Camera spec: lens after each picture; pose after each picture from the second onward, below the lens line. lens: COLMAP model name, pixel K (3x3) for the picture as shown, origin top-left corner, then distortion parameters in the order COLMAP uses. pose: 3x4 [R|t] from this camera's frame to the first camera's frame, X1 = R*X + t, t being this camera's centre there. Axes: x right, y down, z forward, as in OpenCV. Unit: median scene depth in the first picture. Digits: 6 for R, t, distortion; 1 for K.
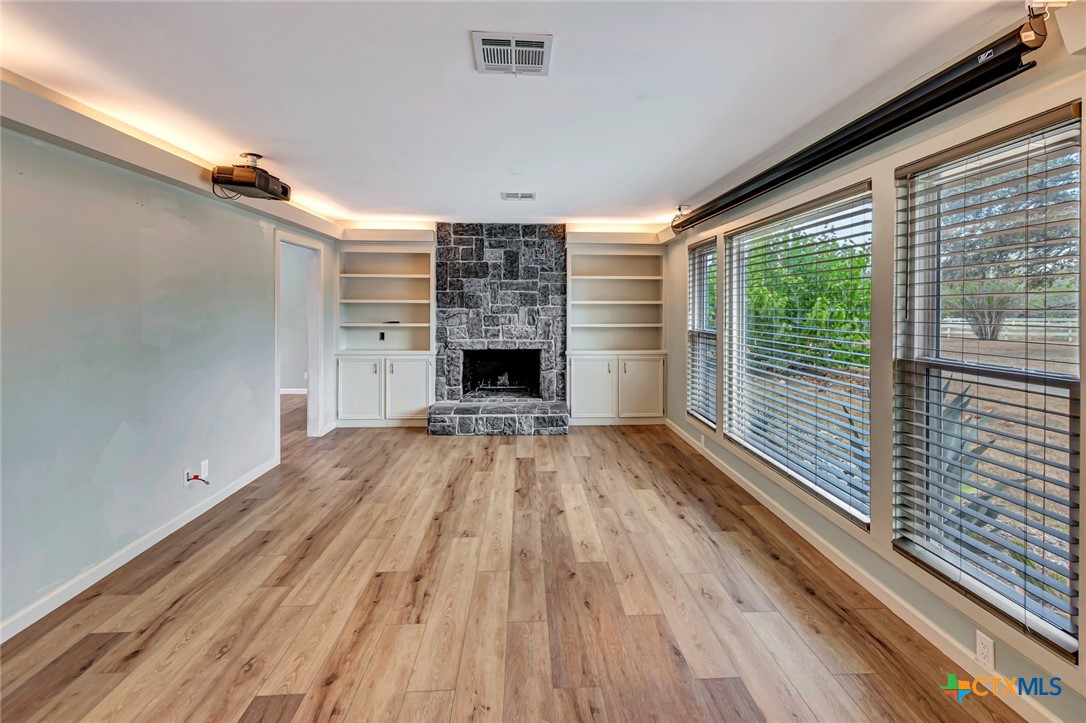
lens RADIAL K [[495.5, 0, 539.4], [0, 495.5, 307.4], [0, 0, 1]] dist [0.001677, -0.000637]
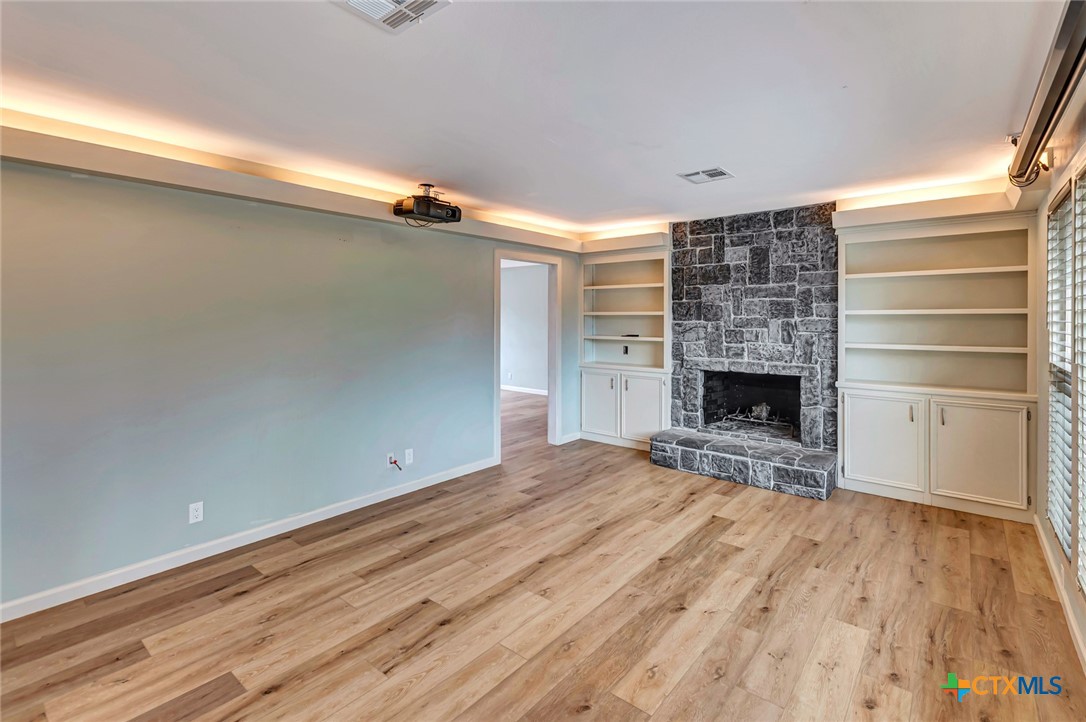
lens RADIAL K [[495.2, 0, 552.5], [0, 495.2, 320.1], [0, 0, 1]] dist [0.002250, 0.000015]
pose [[0.744953, -0.000317, -0.667117, 0.222154], [0.002402, 0.999995, 0.002207, -0.001974], [0.667113, -0.003247, 0.744950, 0.204293]]
